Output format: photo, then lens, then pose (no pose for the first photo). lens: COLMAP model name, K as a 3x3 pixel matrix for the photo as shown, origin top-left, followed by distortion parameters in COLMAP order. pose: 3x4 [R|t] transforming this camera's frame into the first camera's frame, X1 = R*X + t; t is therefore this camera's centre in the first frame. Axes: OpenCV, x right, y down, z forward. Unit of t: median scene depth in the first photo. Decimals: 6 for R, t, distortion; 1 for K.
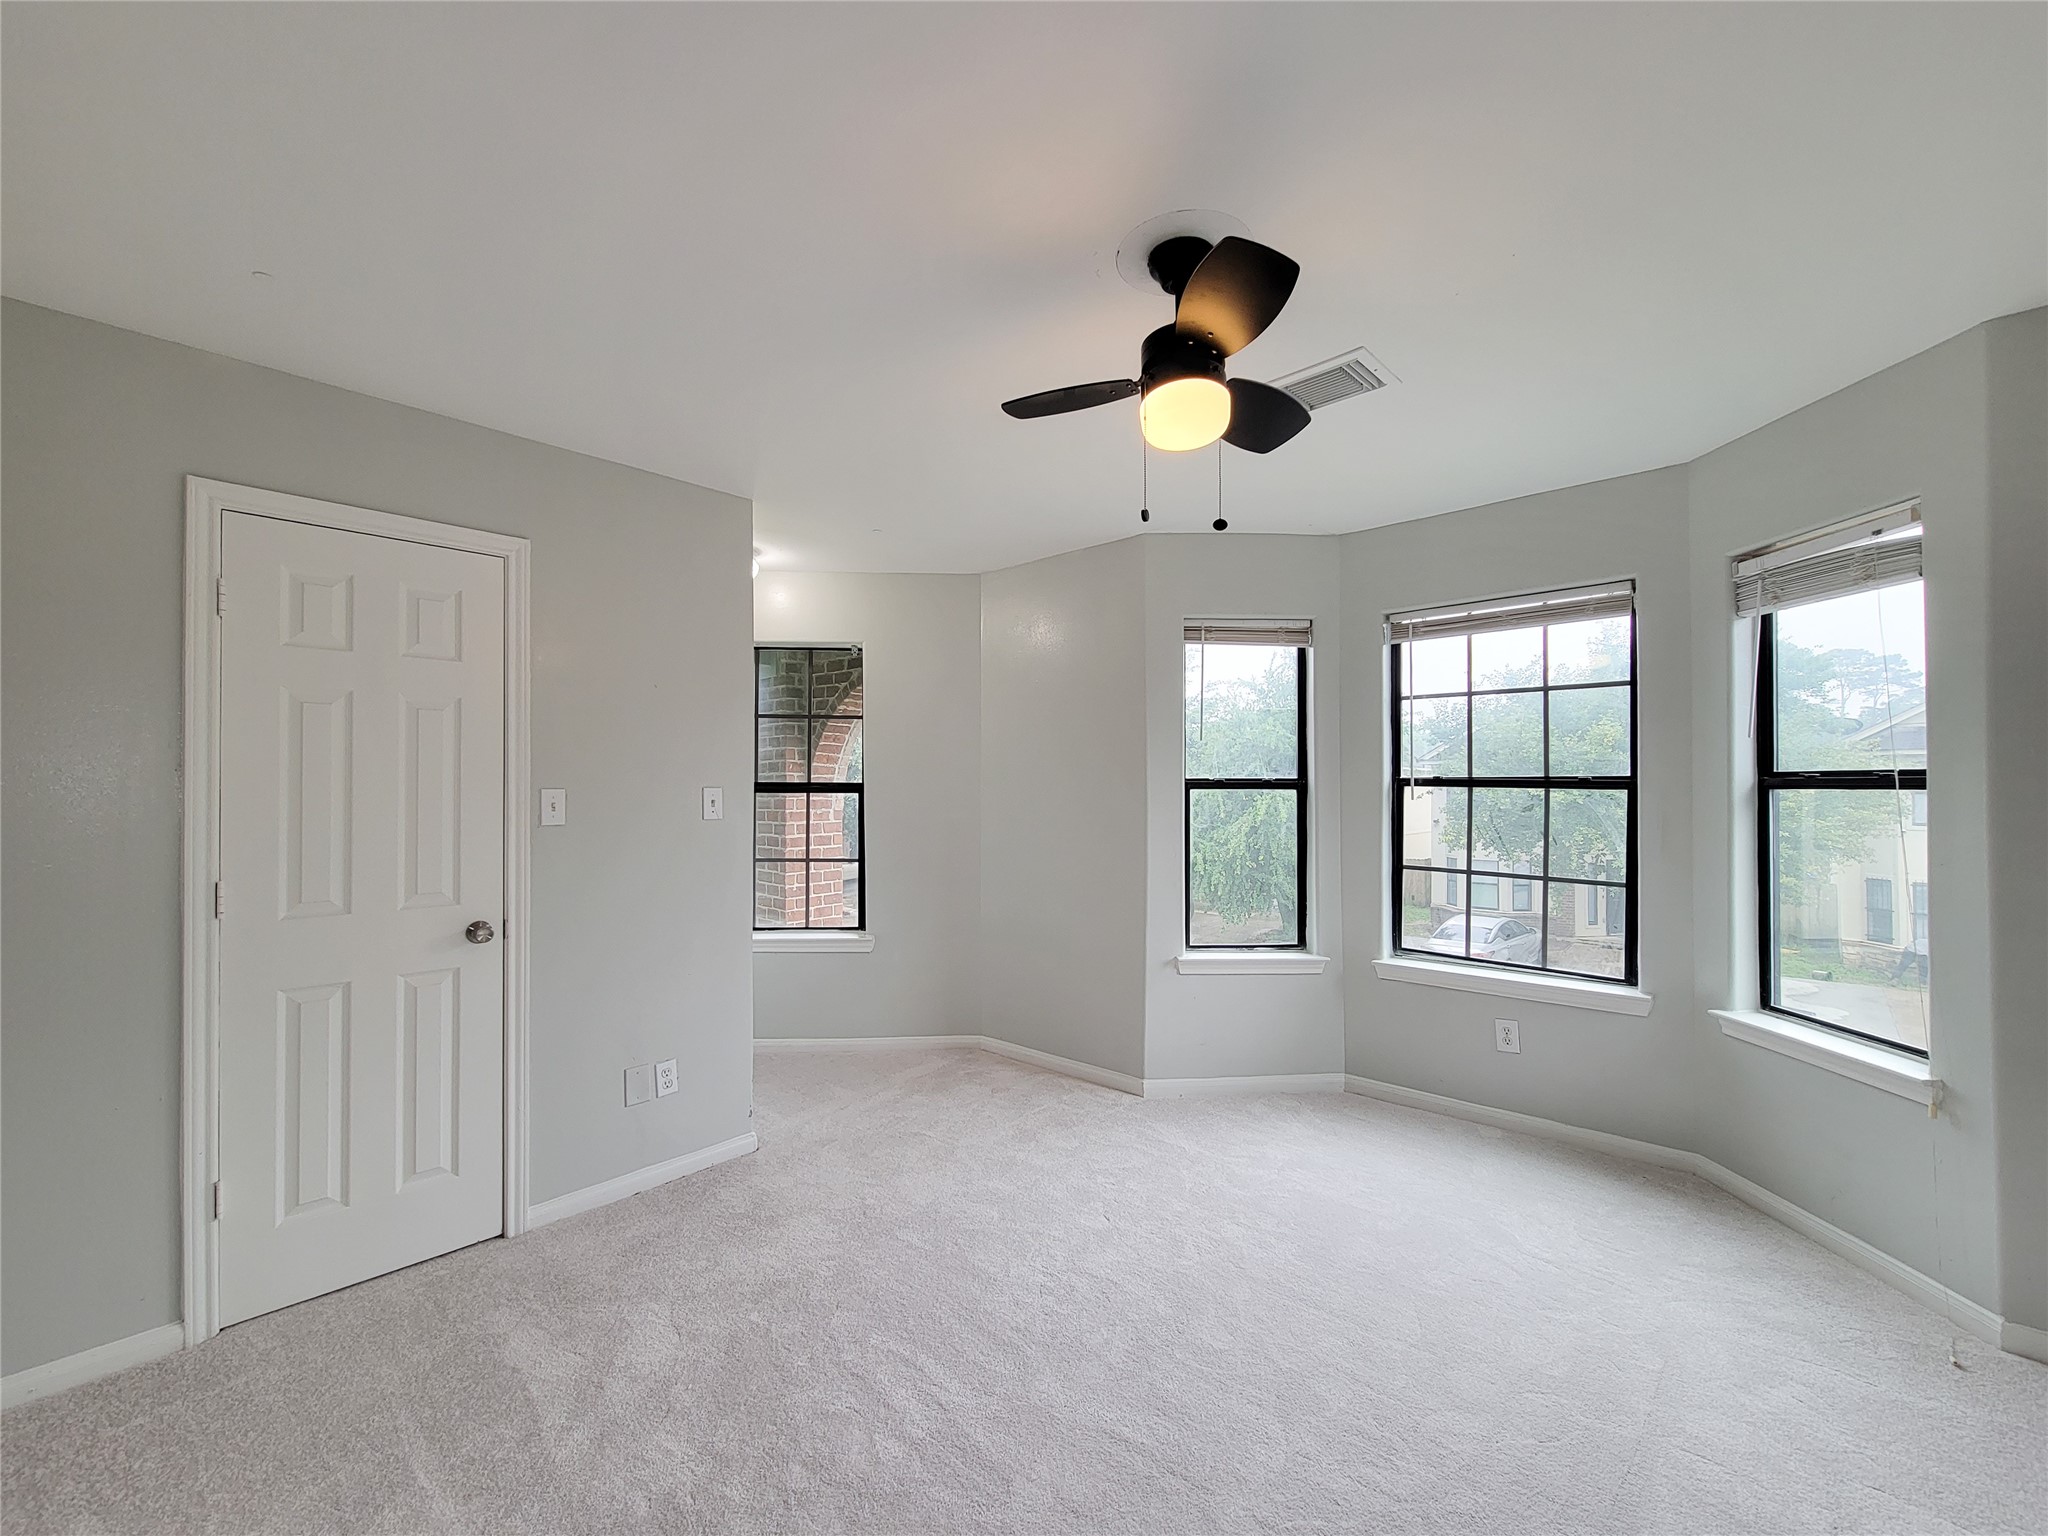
lens RADIAL K [[873.5, 0, 1038.2], [0, 873.5, 778.2], [0, 0, 1]] dist [0.008704, -0.003665]
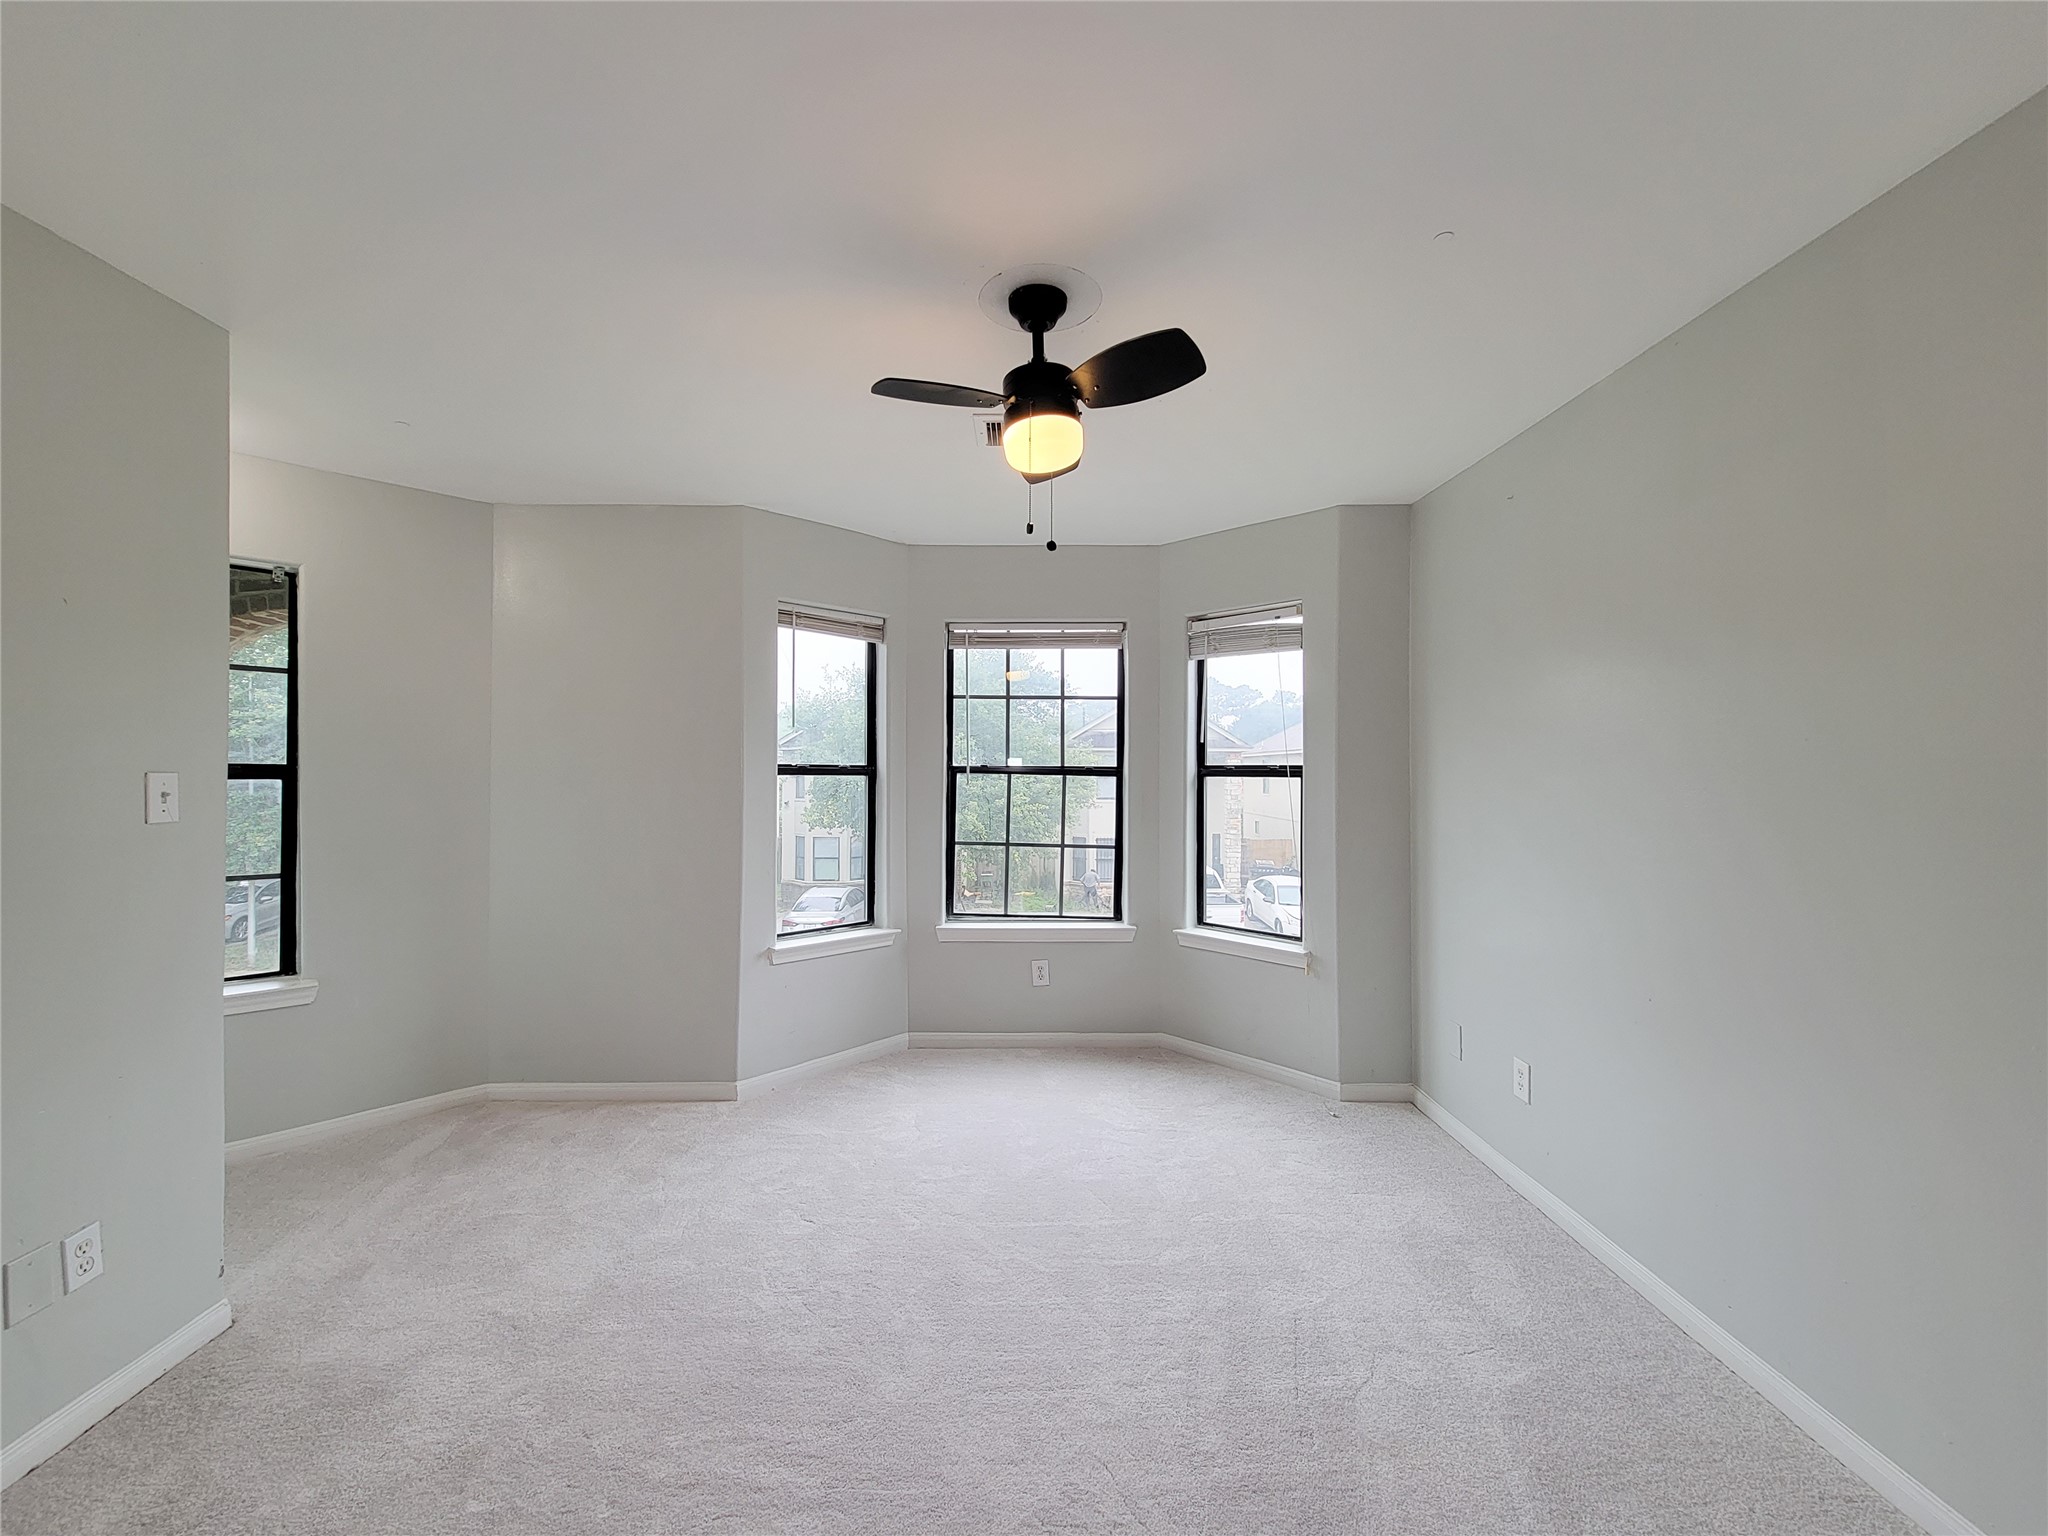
lens RADIAL K [[873.5, 0, 1016.9], [0, 873.5, 759.5], [0, 0, 1]] dist [0.008704, -0.003665]
pose [[0.726356, 0.014195, 0.687172, -0.355705], [-0.012718, 0.999893, -0.007212, -0.001573], [-0.687201, -0.003502, 0.726459, 0.118563]]
